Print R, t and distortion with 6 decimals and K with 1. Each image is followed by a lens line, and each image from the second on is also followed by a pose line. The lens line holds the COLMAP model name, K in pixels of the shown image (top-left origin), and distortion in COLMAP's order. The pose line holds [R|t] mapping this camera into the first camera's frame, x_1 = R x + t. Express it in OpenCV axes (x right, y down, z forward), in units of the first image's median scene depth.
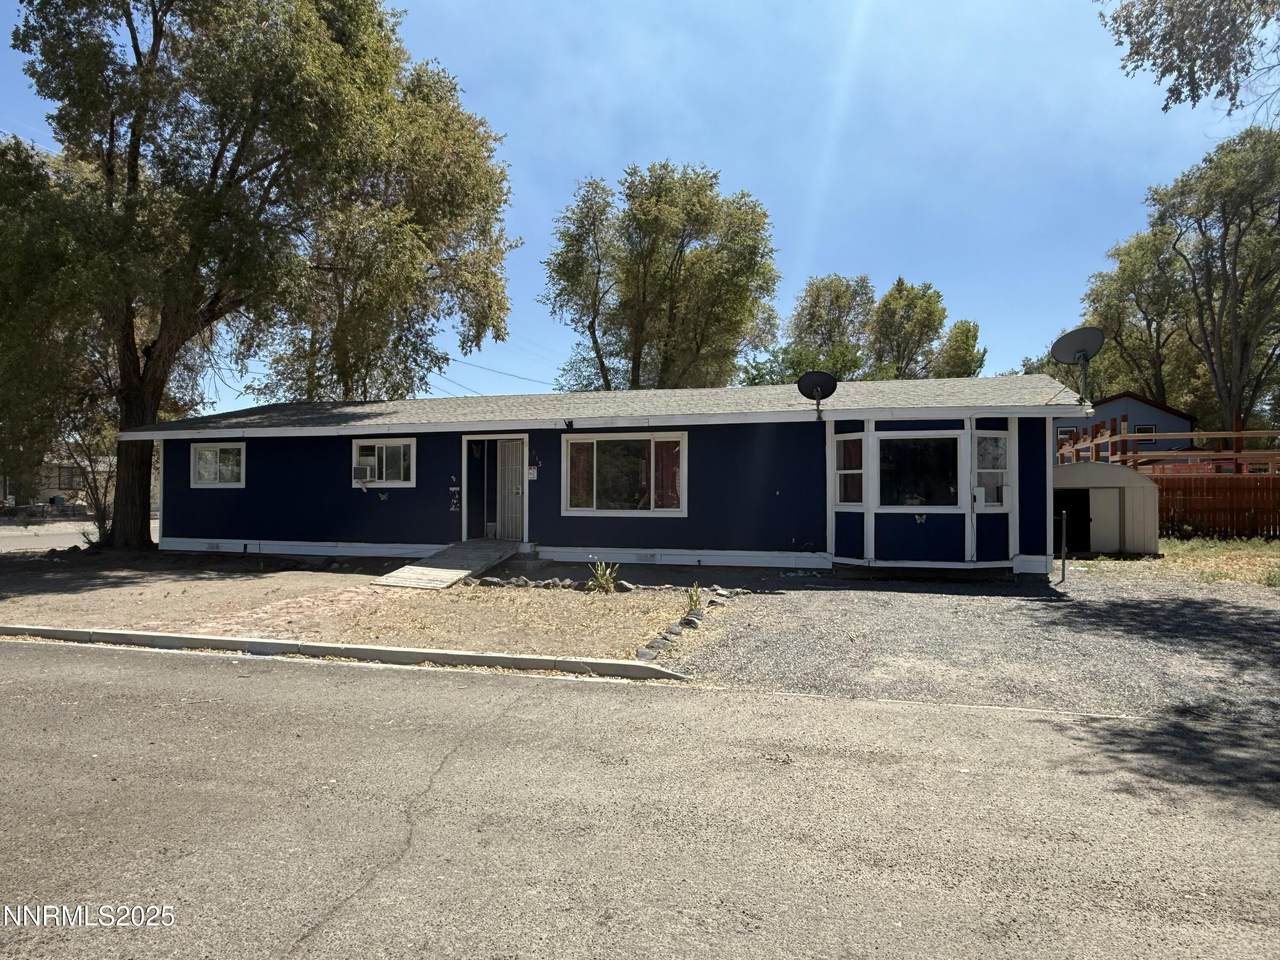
lens RADIAL K [[864.6, 0, 635.7], [0, 864.6, 482.0], [0, 0, 1]] dist [0.000019, 0.000311]
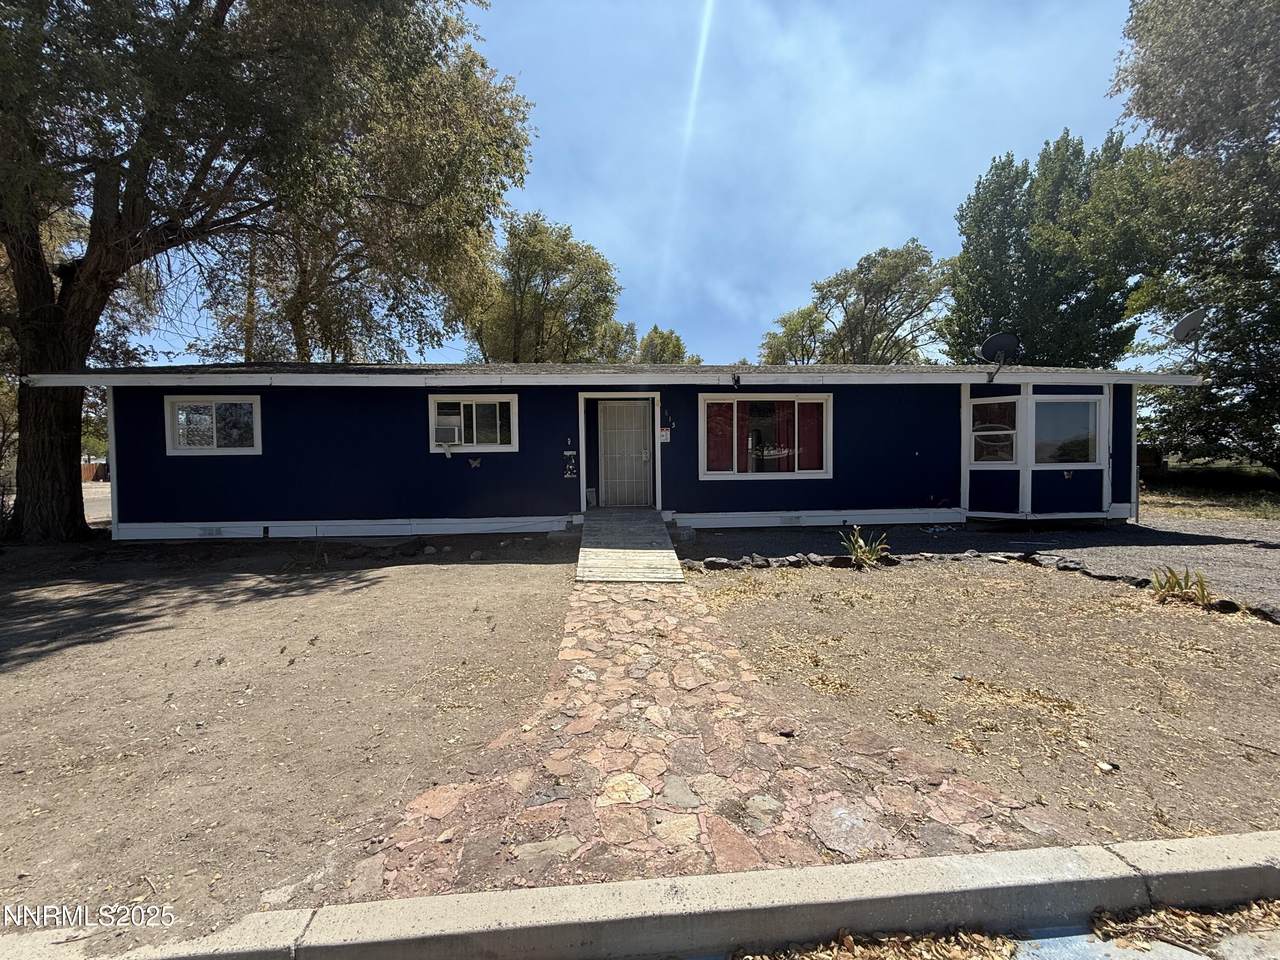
lens RADIAL K [[515.6, 0, 640.0], [0, 515.6, 480.0], [0, 0, 1]] dist [-0.002996, -0.000360]
pose [[0.921868, -0.025008, 0.386697, -0.350624], [0.007521, 0.998882, 0.046670, 0.011713], [-0.387432, -0.040115, 0.921025, 0.487894]]
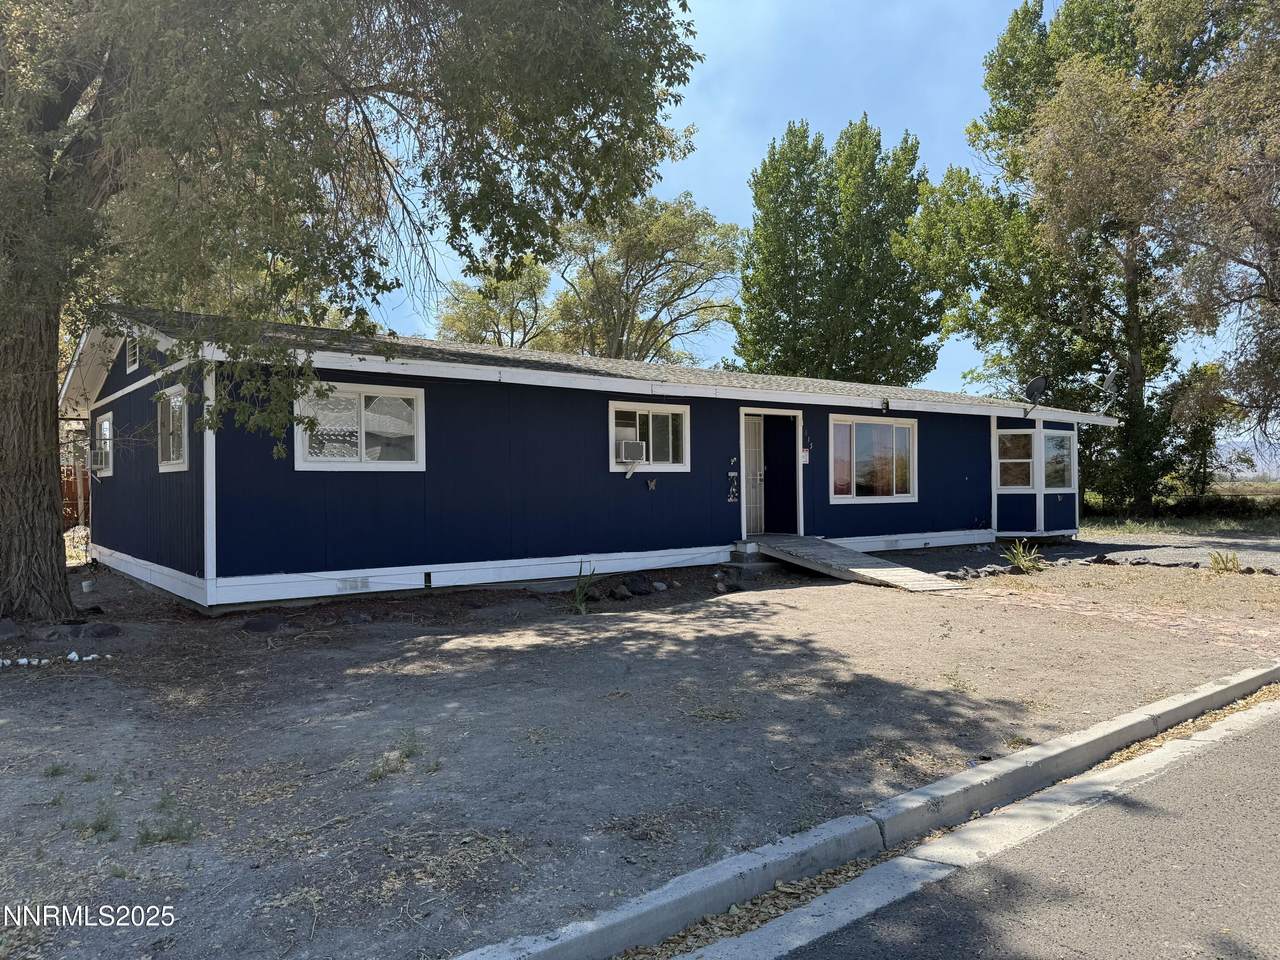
lens RADIAL K [[895.8, 0, 640.0], [0, 895.8, 480.0], [0, 0, 1]] dist [0.081721, -0.145053]
pose [[0.553971, 0.000021, 0.832536, -0.940612], [-0.002310, 0.999996, 0.001512, 0.012491], [-0.832533, -0.002761, 0.553969, 0.623182]]
